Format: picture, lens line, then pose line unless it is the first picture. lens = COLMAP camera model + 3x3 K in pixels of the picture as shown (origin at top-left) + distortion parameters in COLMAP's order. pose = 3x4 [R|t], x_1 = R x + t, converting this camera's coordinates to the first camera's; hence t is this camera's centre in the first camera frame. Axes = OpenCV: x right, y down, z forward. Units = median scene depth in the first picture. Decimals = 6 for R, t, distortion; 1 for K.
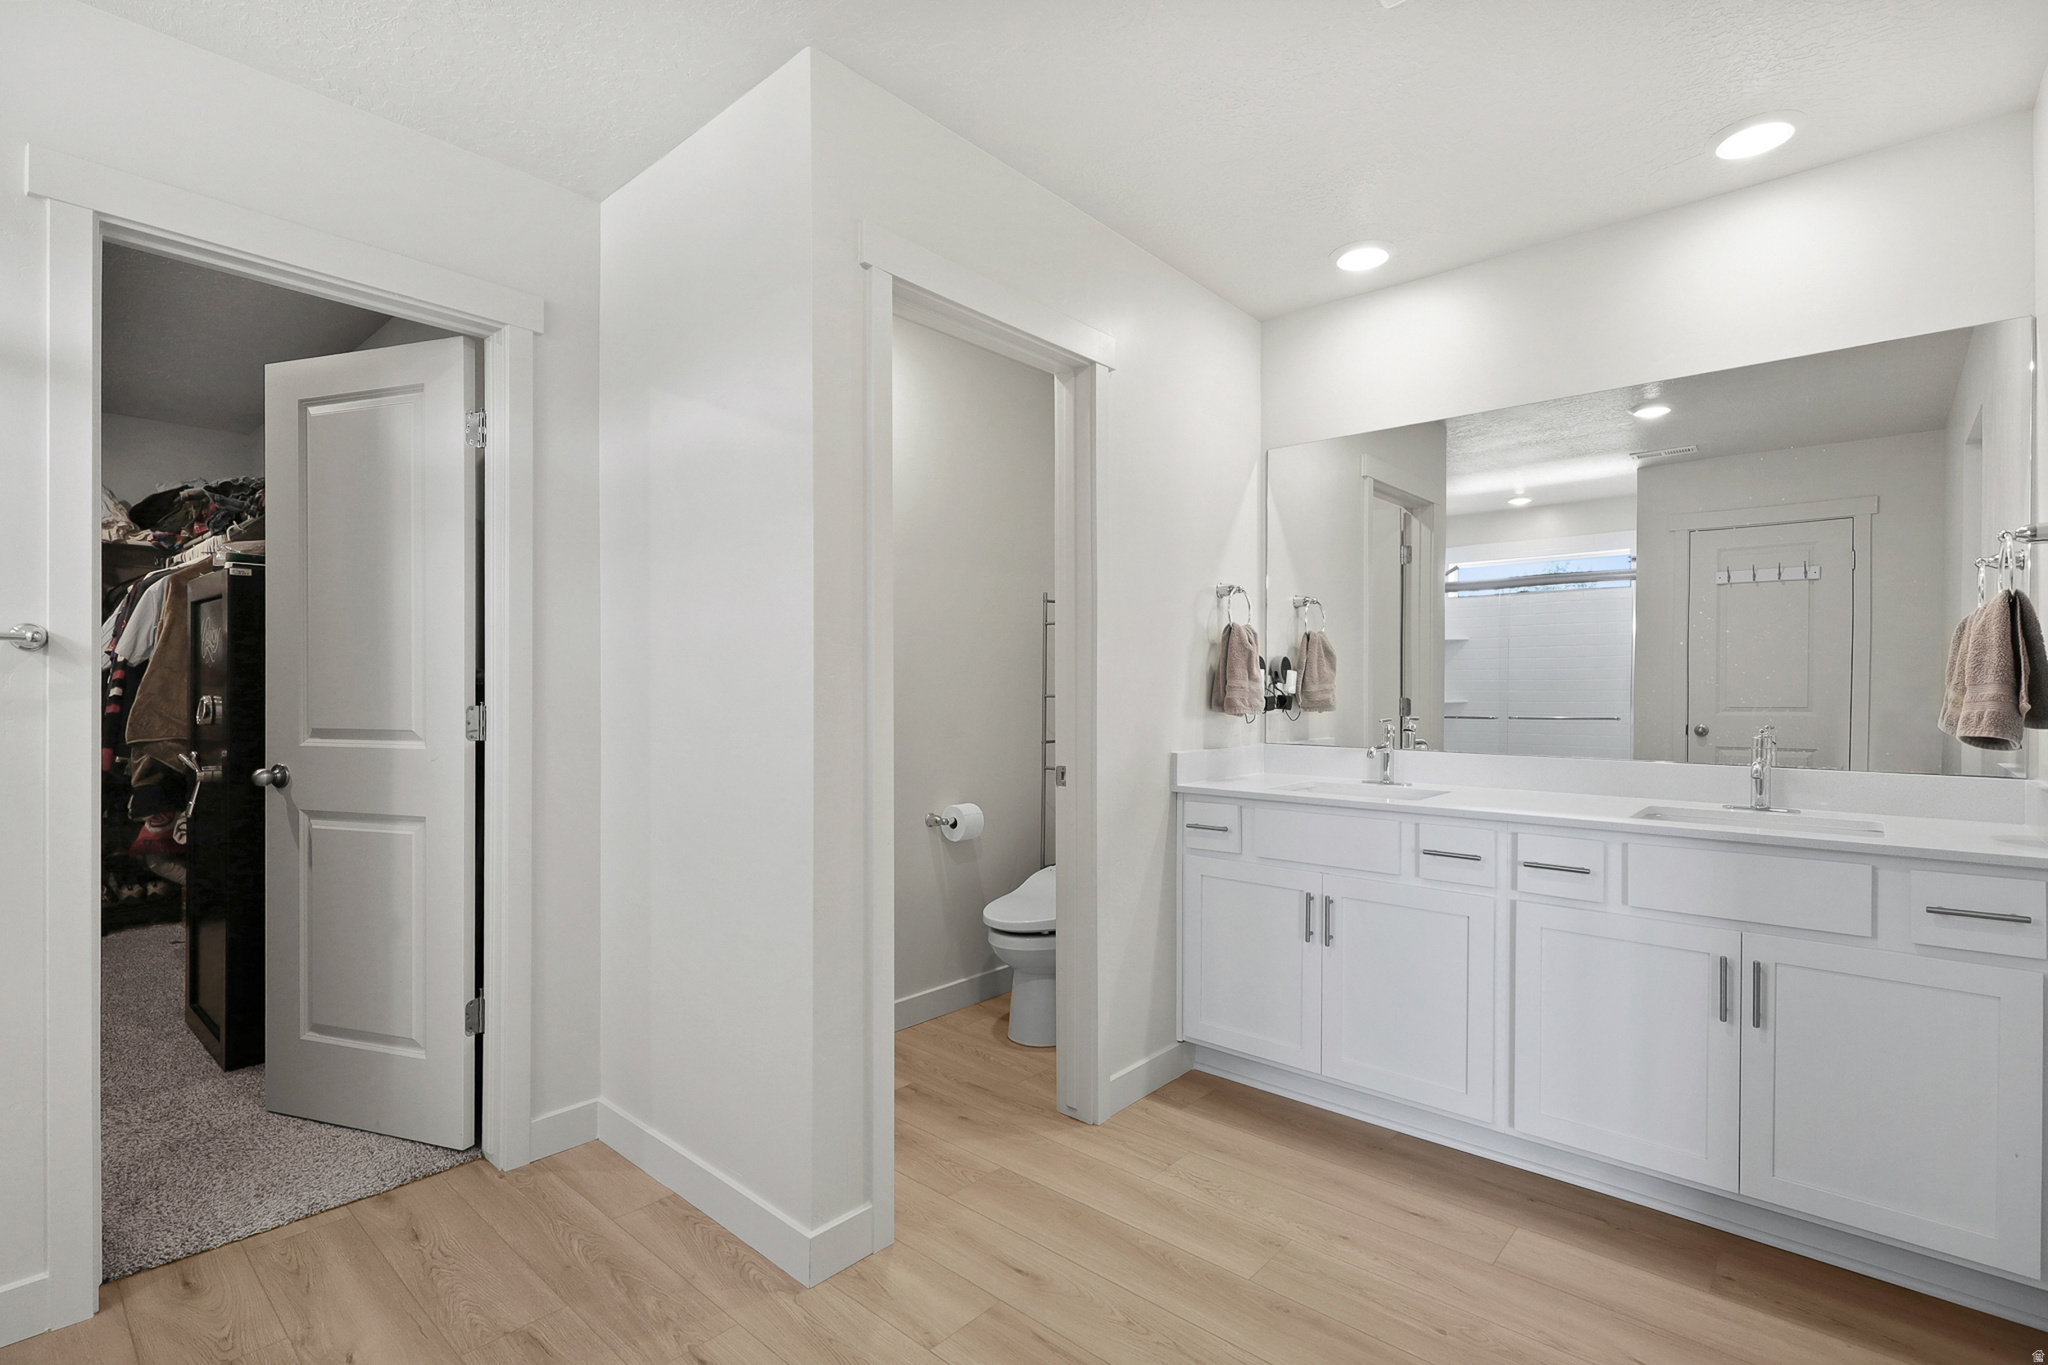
lens RADIAL K [[949.1, 0, 1025.1], [0, 949.1, 697.1], [0, 0, 1]] dist [-0.001024, -0.000460]
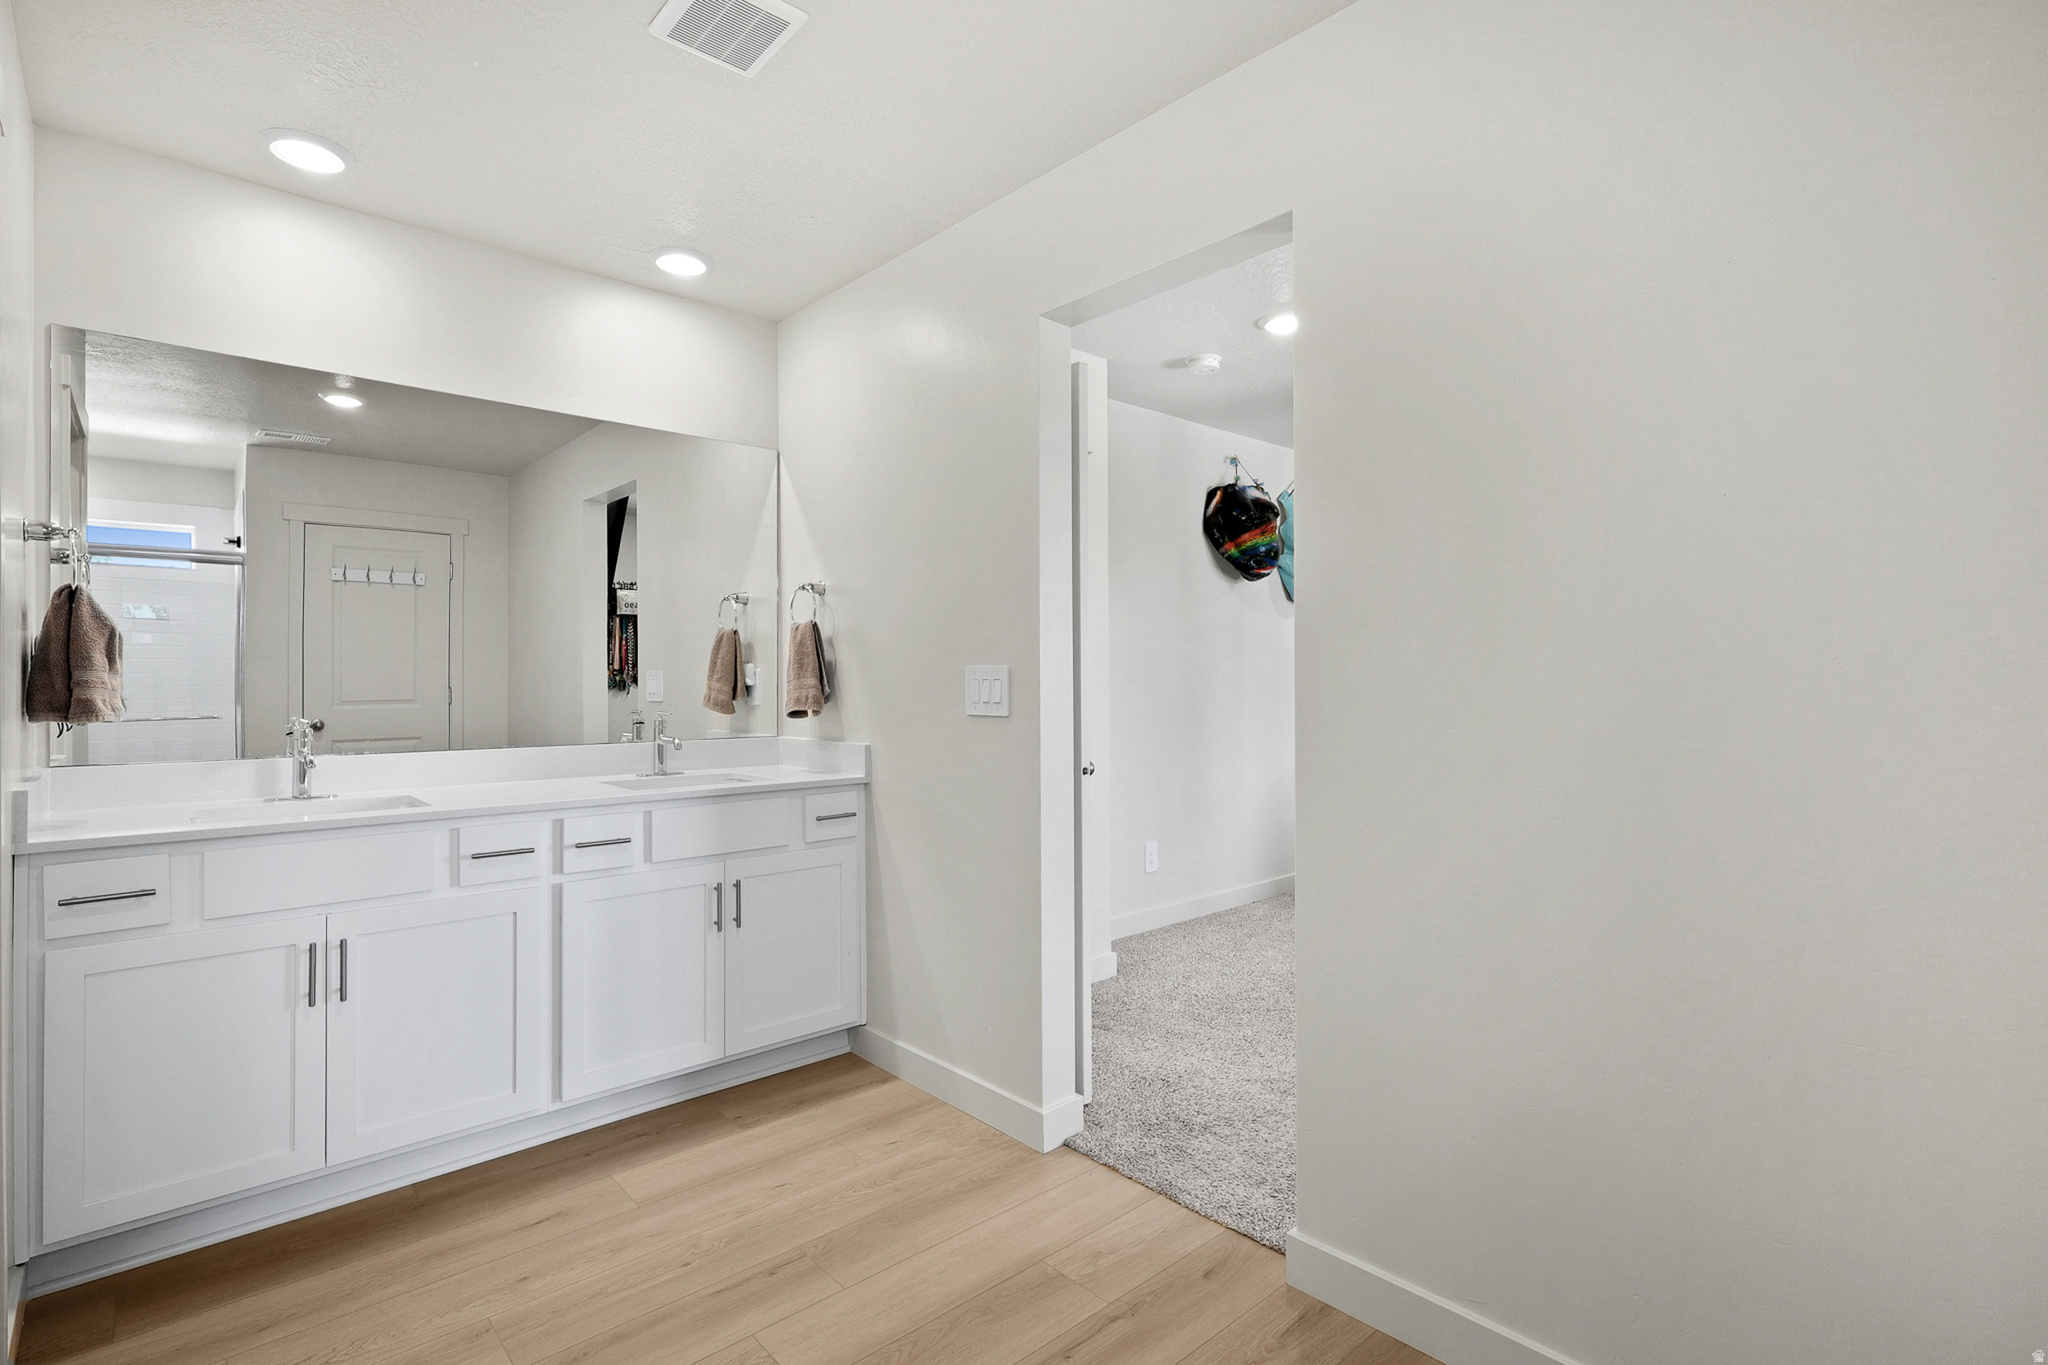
lens RADIAL K [[962.9, 0, 1017.8], [0, 962.9, 682.5], [0, 0, 1]] dist [-0.001042, 0.000487]
pose [[0.115189, -0.004187, 0.993335, -0.412185], [0.015096, 0.999883, 0.002464, -0.002693], [-0.993229, 0.014711, 0.115239, 0.315283]]
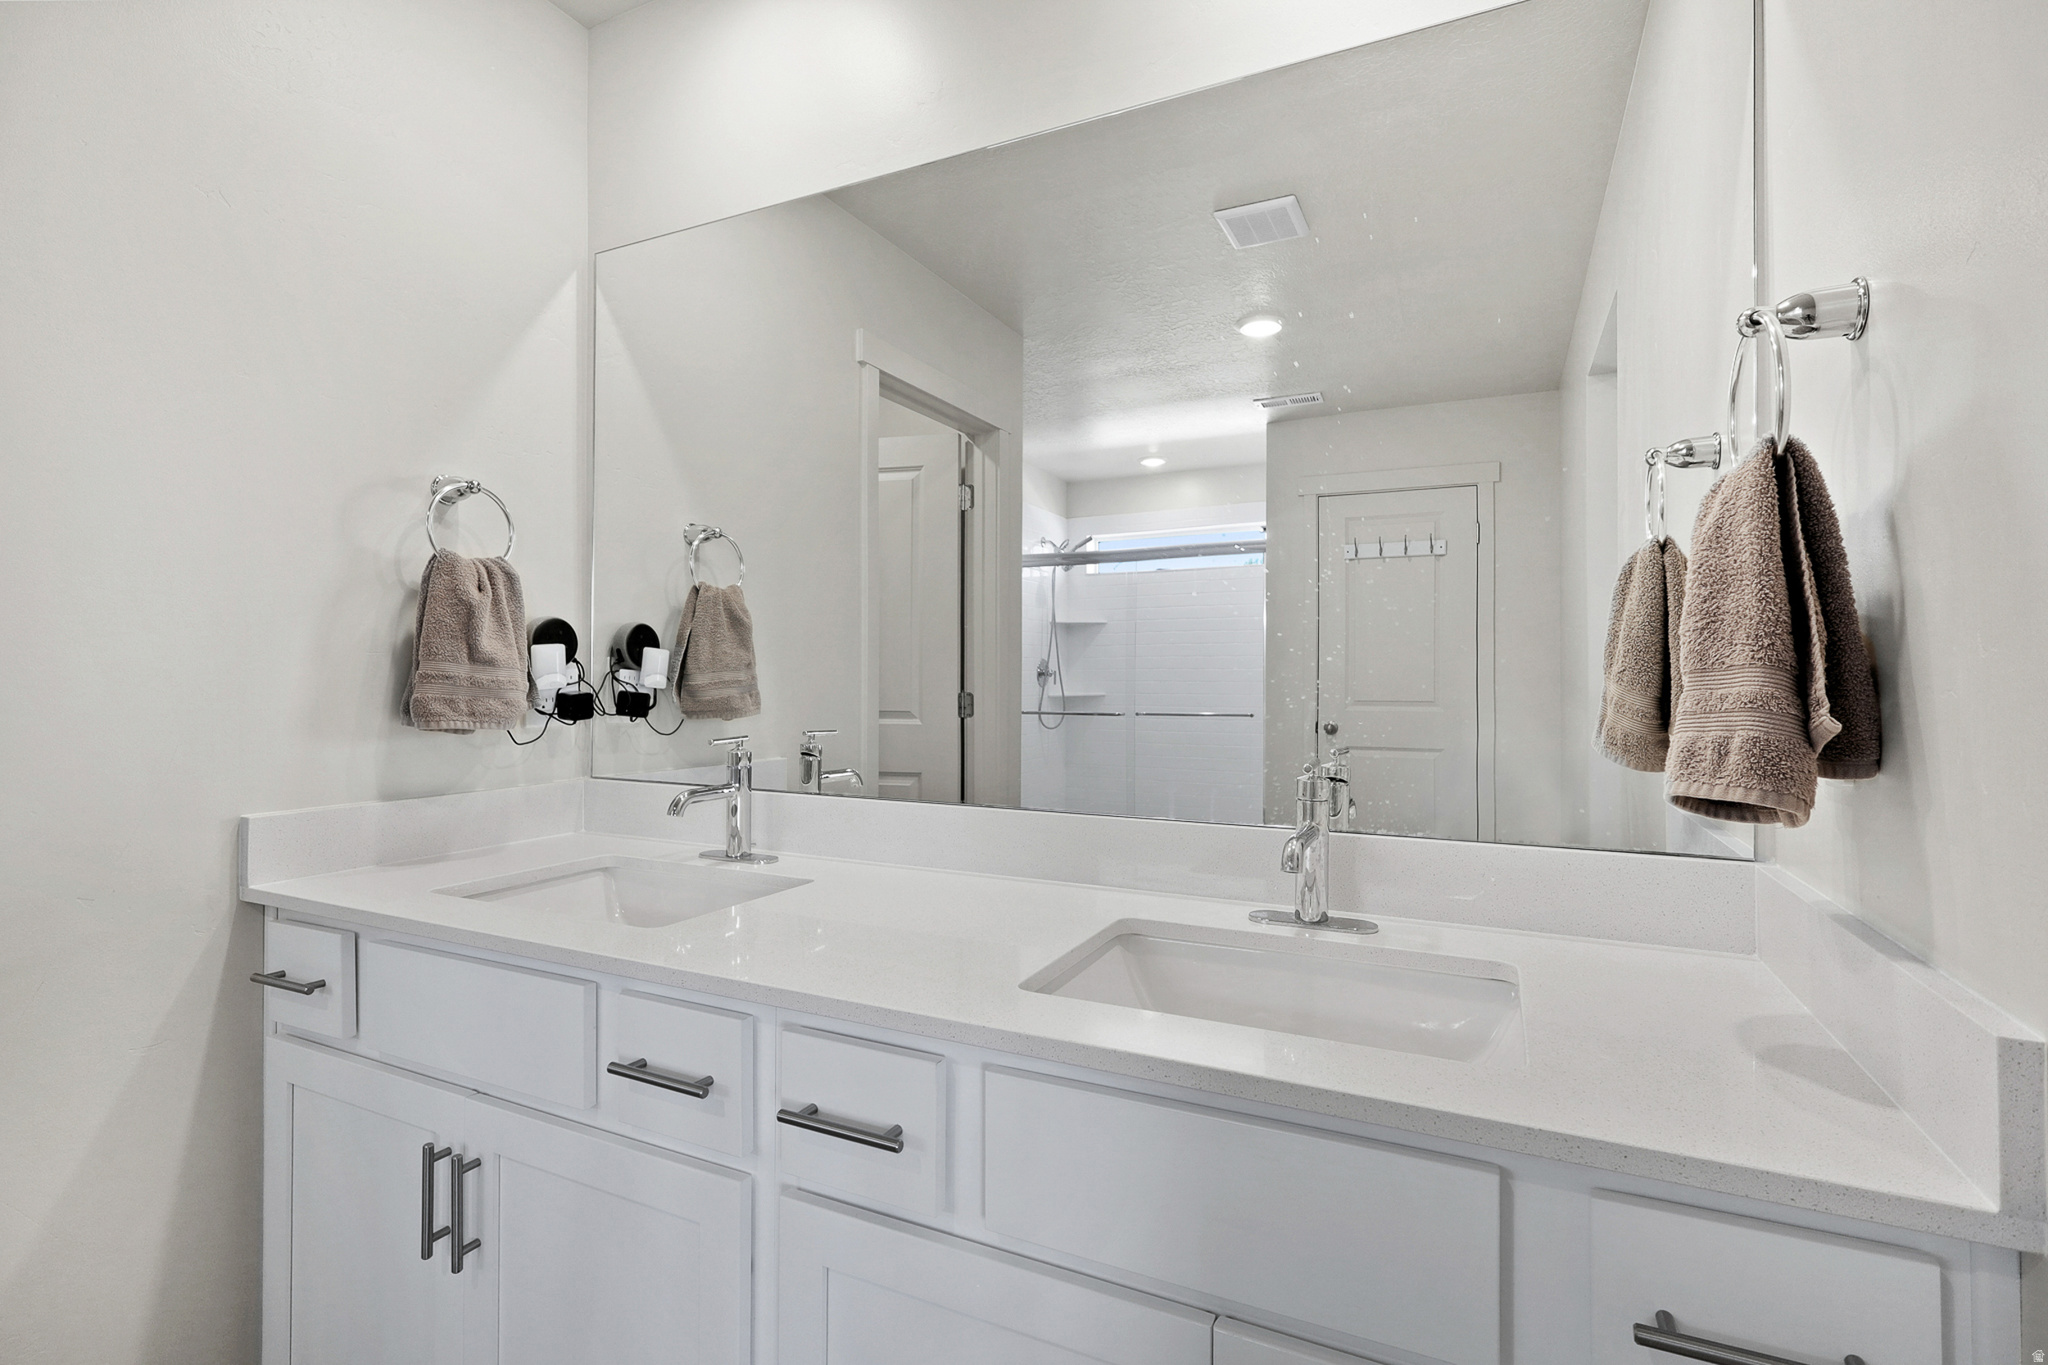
lens RADIAL K [[954.9, 0, 1024.0], [0, 954.9, 682.5], [0, 0, 1]] dist [0.000736, 0.000215]
pose [[0.963758, -0.000025, 0.266779, 0.430898], [0.001727, 0.999980, -0.006146, -0.004045], [-0.266773, 0.006384, 0.963738, 0.482332]]
